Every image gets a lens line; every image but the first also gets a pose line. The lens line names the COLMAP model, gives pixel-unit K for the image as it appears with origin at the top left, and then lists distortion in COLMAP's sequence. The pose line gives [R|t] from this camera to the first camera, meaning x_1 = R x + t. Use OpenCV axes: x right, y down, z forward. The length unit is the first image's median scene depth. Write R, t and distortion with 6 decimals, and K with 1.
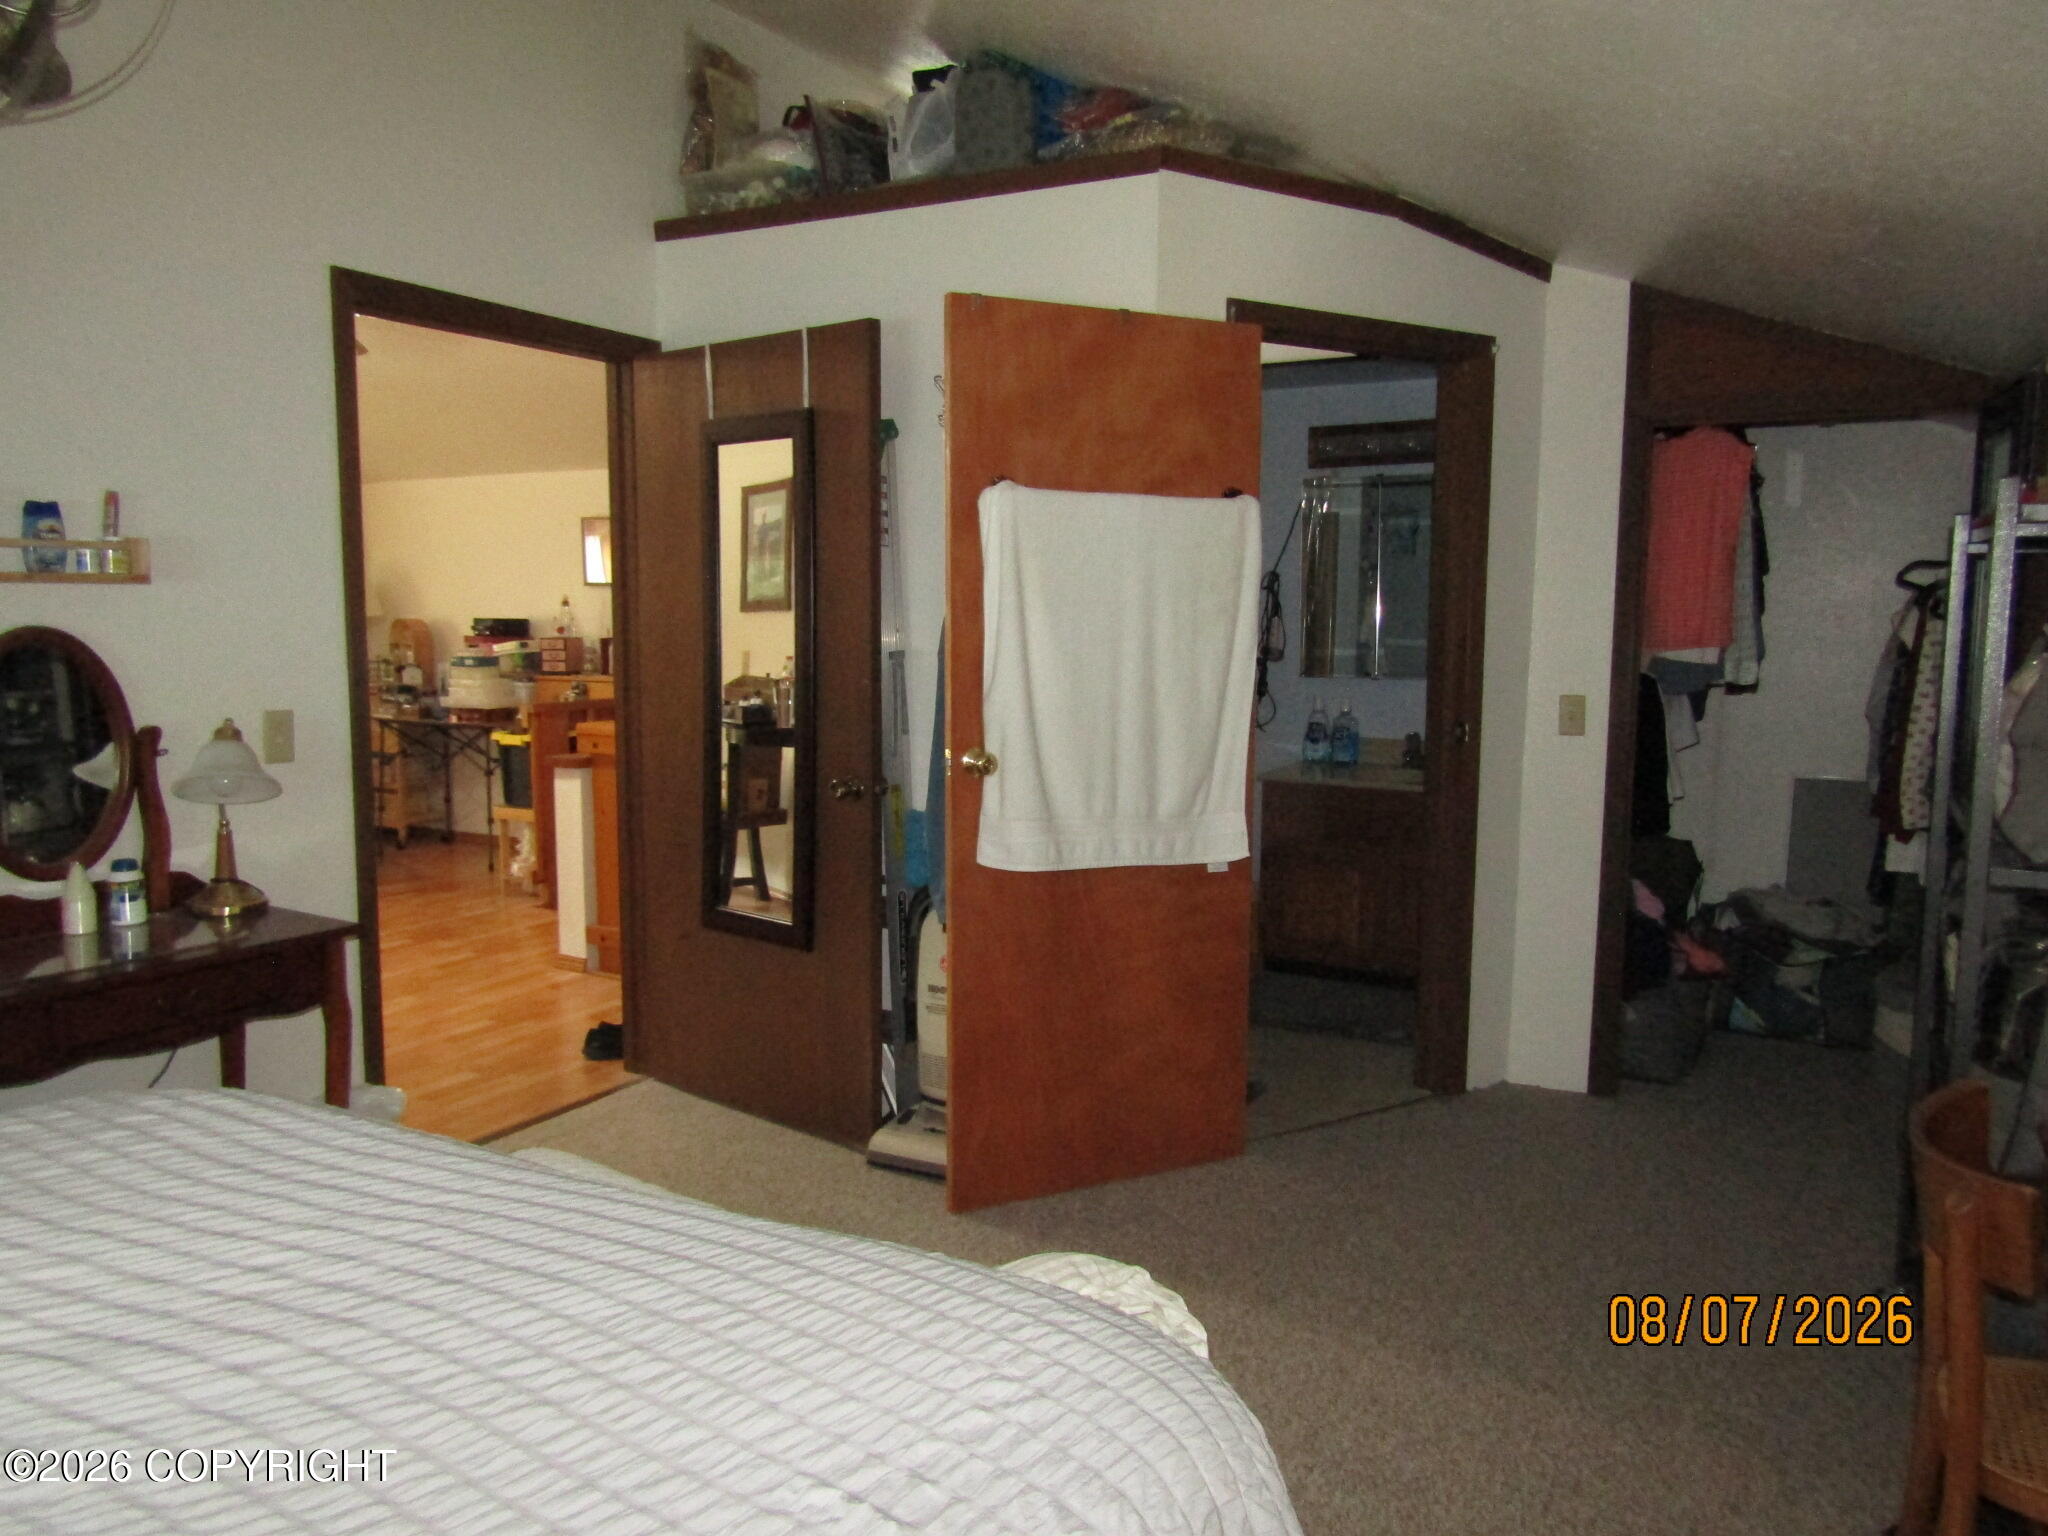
lens RADIAL K [[1473.1, 0, 1021.2], [0, 1473.1, 773.7], [0, 0, 1]] dist [-0.005396, 0.001748]
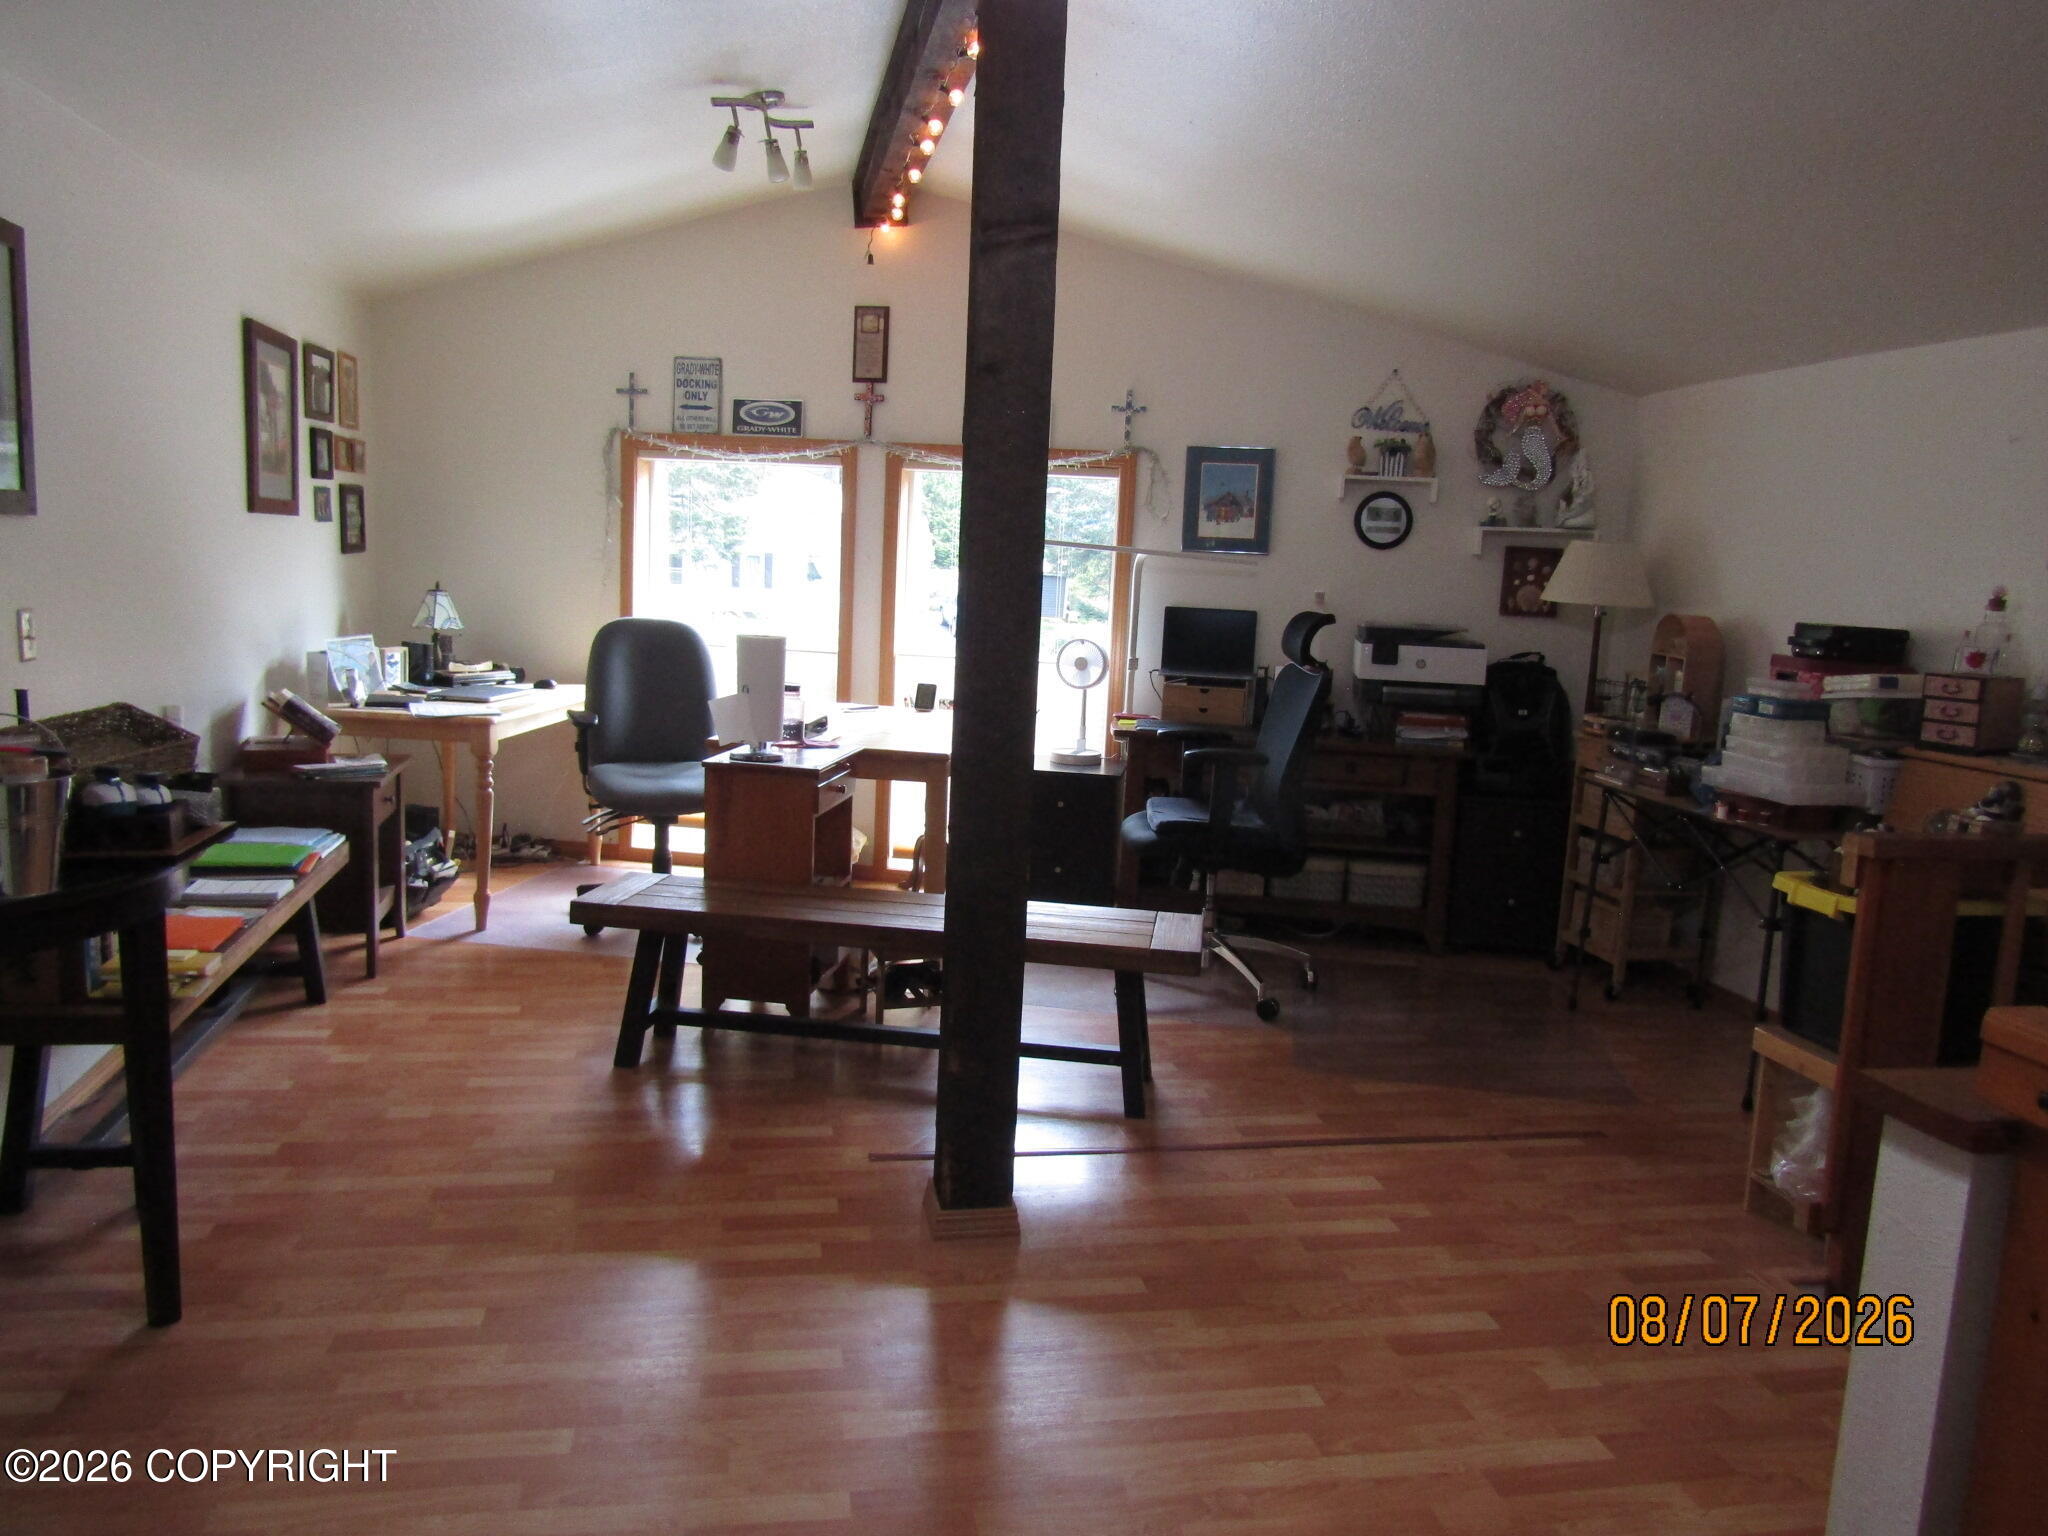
lens RADIAL K [[1473.1, 0, 1018.7], [0, 1473.1, 766.9], [0, 0, 1]] dist [-0.005396, 0.001748]
pose [[0.636575, 0.134176, -0.759453, -0.142040], [-0.124958, 0.989682, 0.070111, -0.057288], [0.761024, 0.050269, 0.646773, 0.451224]]
